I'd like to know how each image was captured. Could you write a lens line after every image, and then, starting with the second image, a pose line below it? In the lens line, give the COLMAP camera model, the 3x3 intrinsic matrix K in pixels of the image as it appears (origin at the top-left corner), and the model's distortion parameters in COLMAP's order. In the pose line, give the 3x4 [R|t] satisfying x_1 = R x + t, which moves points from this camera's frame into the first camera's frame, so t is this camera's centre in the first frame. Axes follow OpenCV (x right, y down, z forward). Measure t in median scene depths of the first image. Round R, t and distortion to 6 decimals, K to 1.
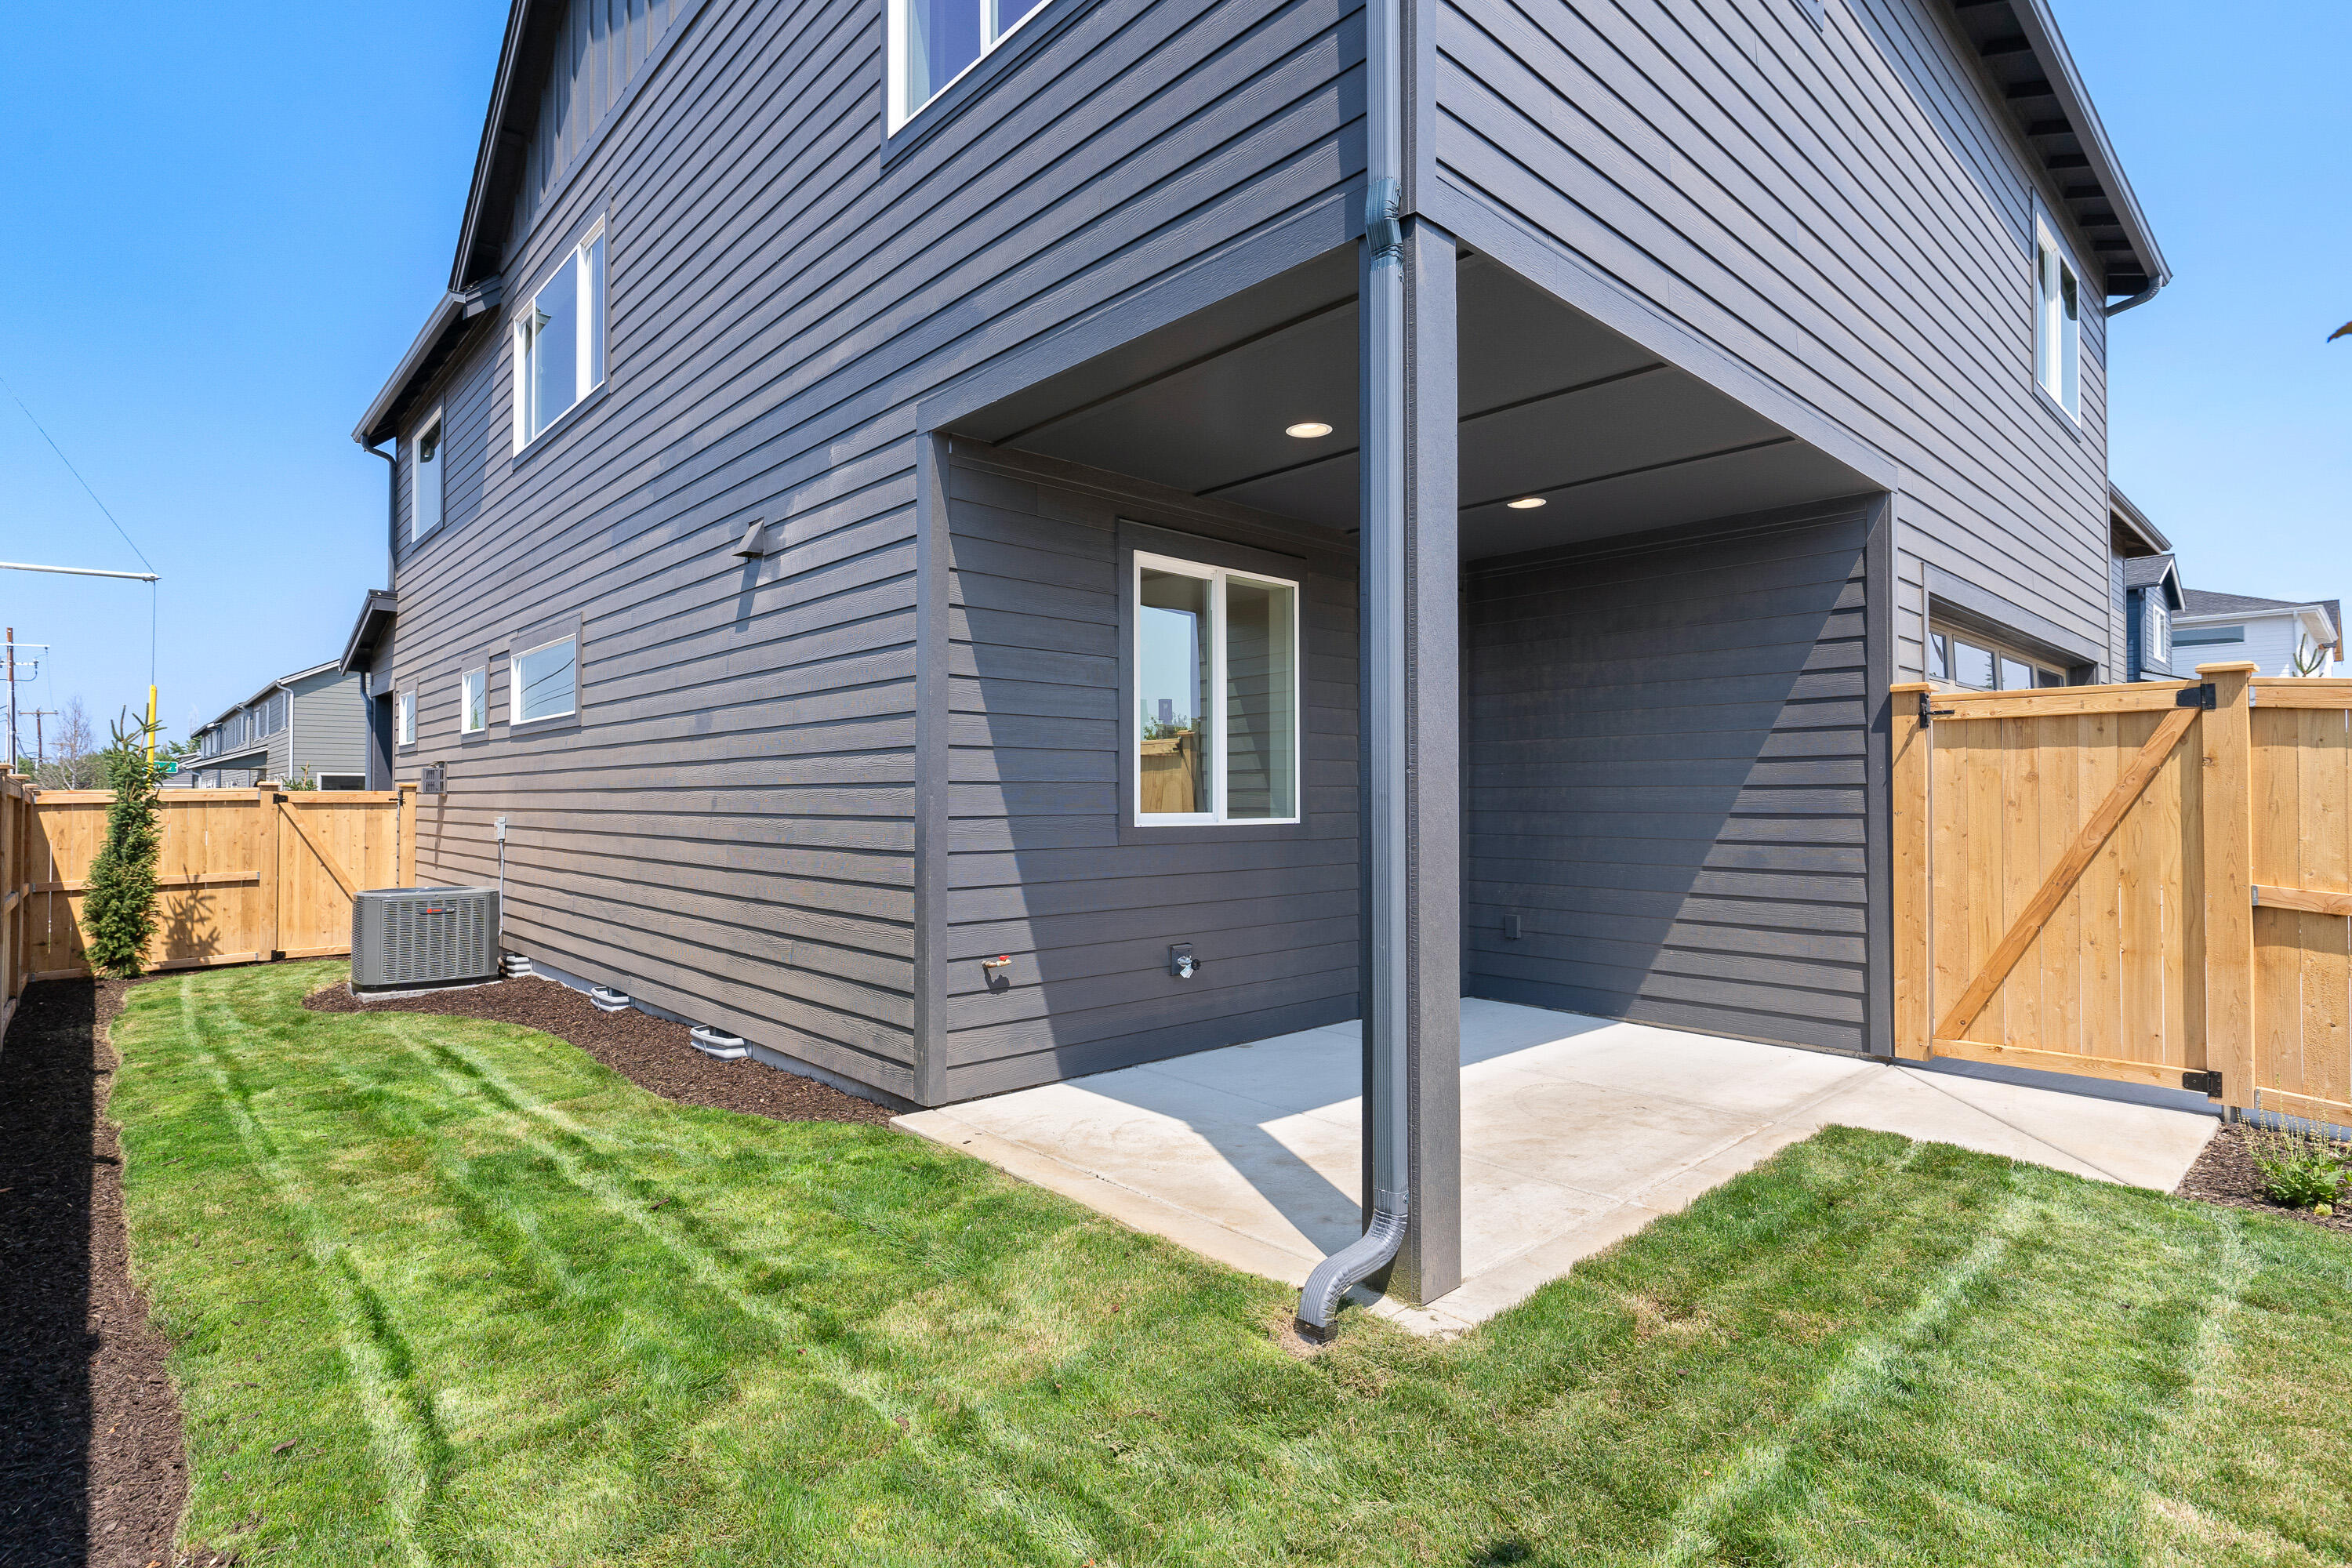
lens RADIAL K [[1141.1, 0, 1171.9], [0, 1141.1, 783.6], [0, 0, 1]] dist [-0.008141, 0.004469]
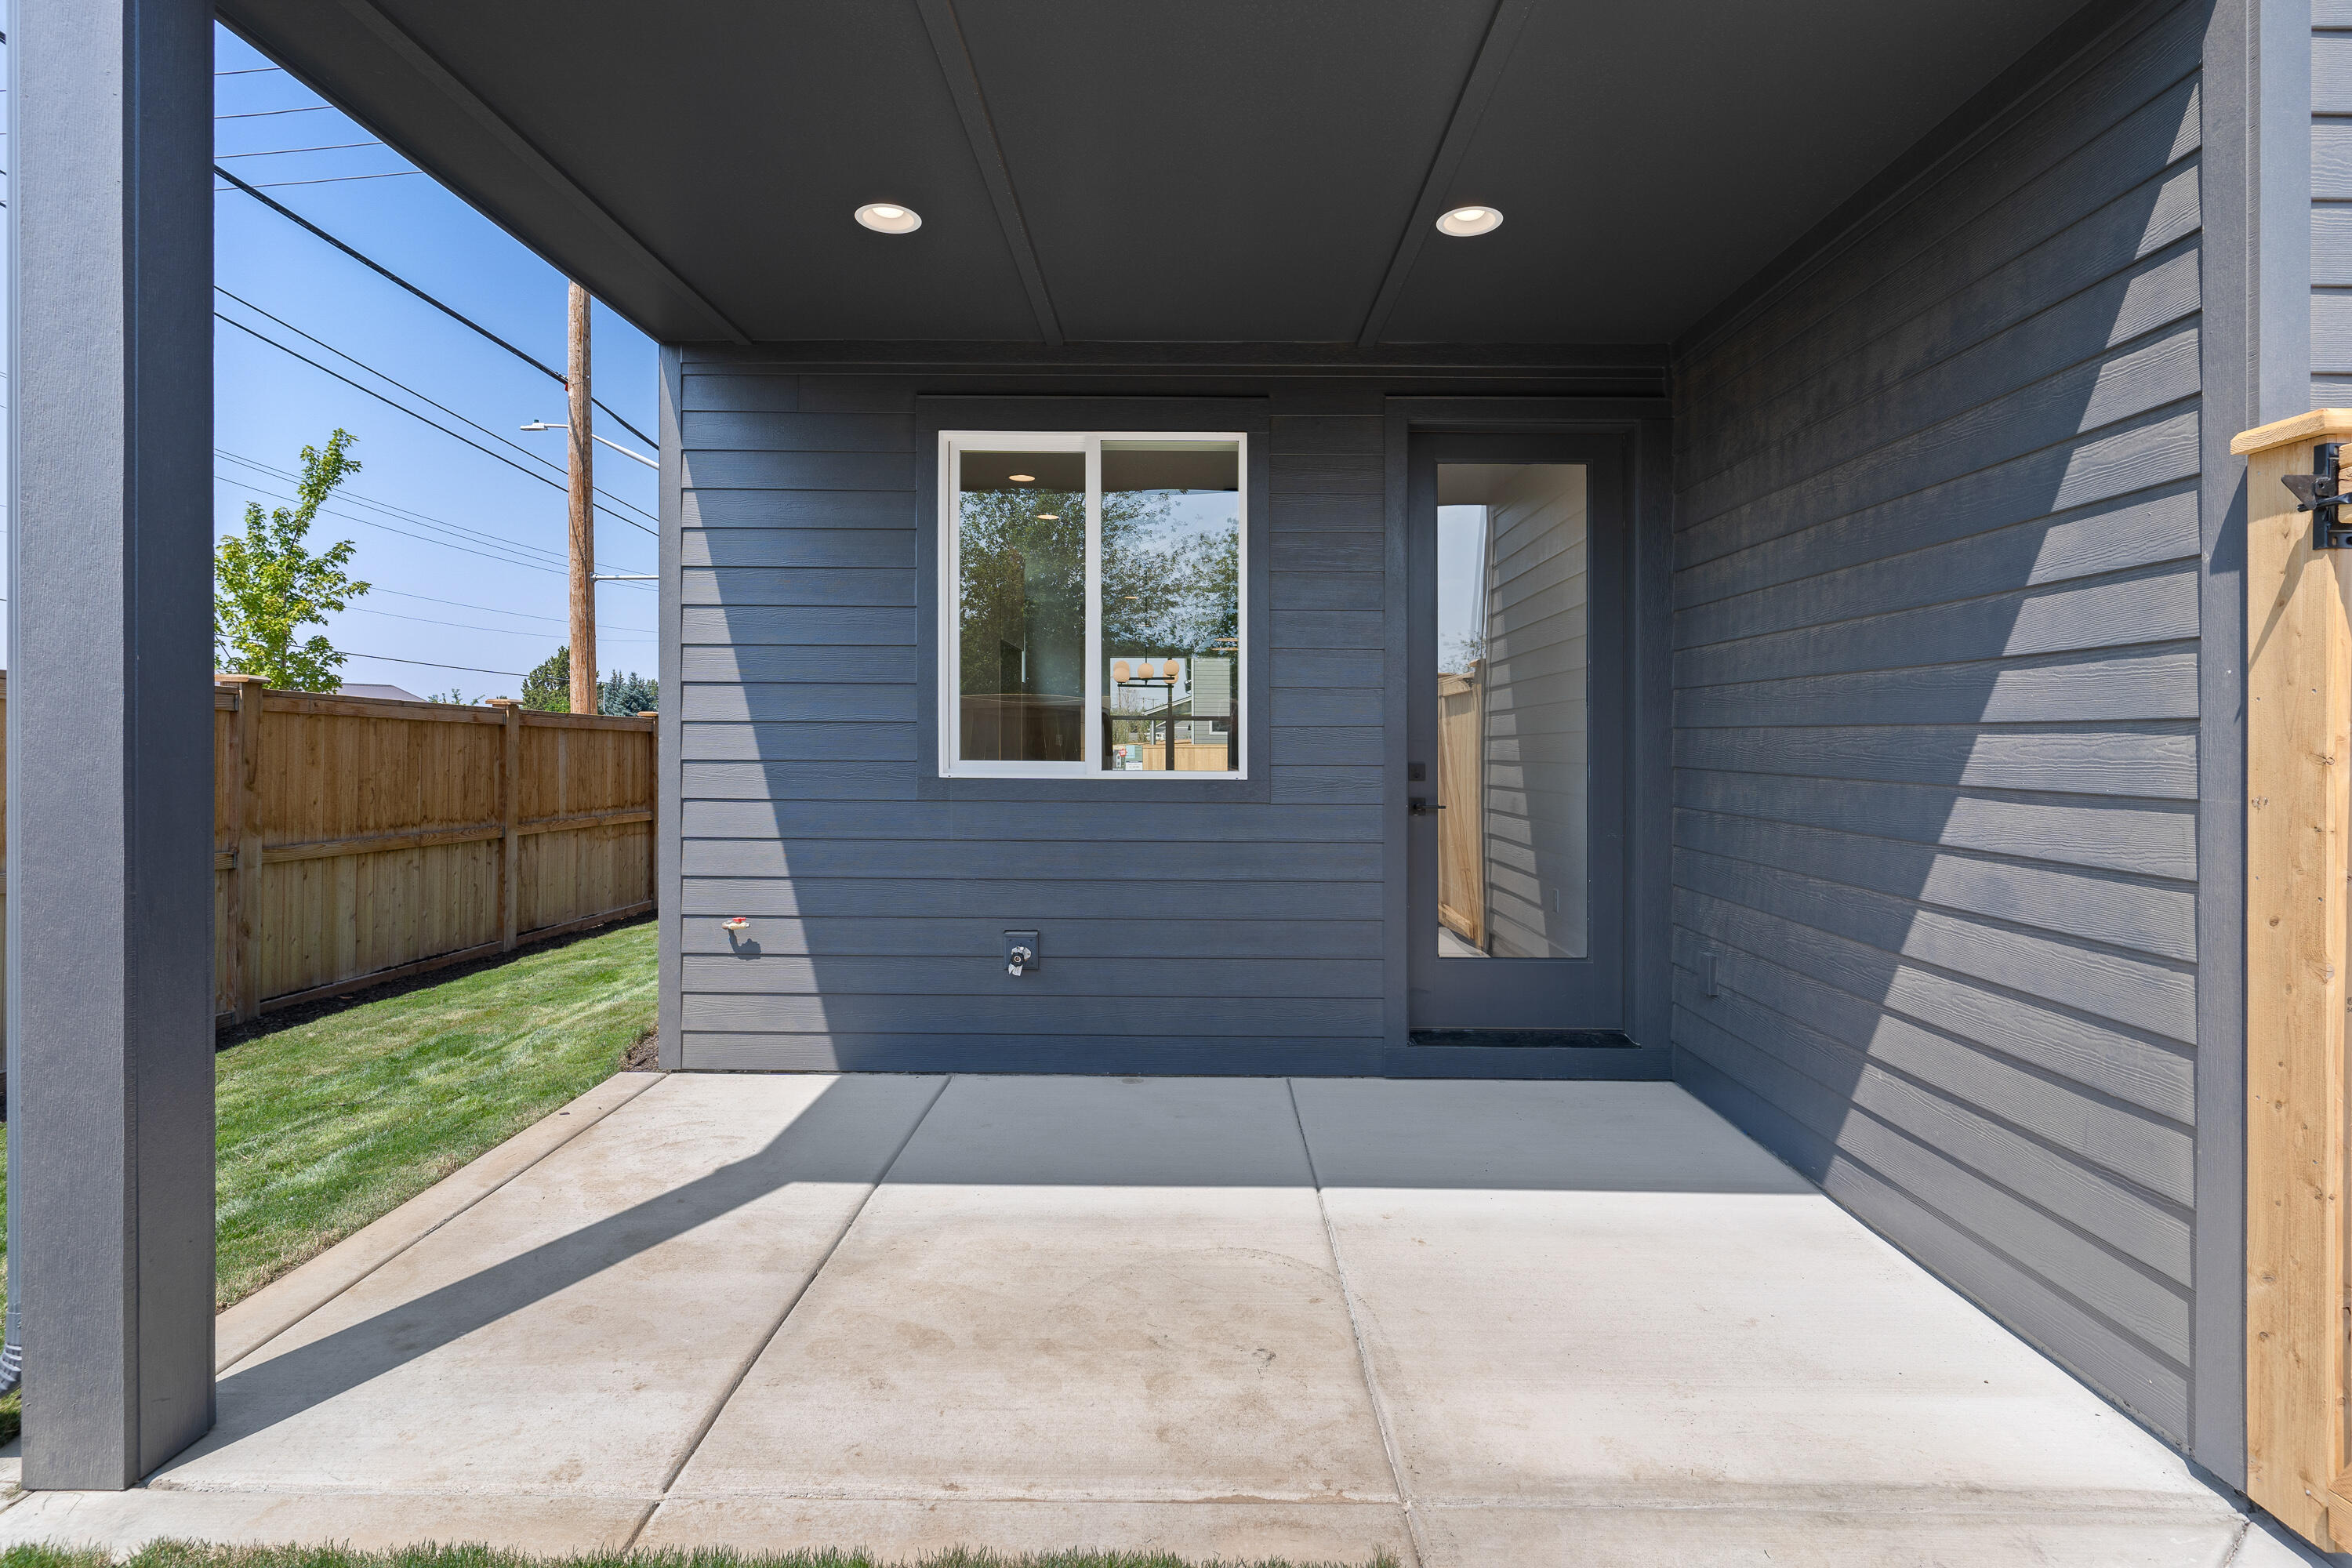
lens RADIAL K [[1141.1, 0, 1189.6], [0, 1141.1, 745.2], [0, 0, 1]] dist [-0.008141, 0.004469]
pose [[0.733391, 0.009250, -0.679744, 0.637718], [0.000623, 0.999898, 0.014280, 0.003836], [0.679806, -0.010896, 0.733311, 0.528332]]
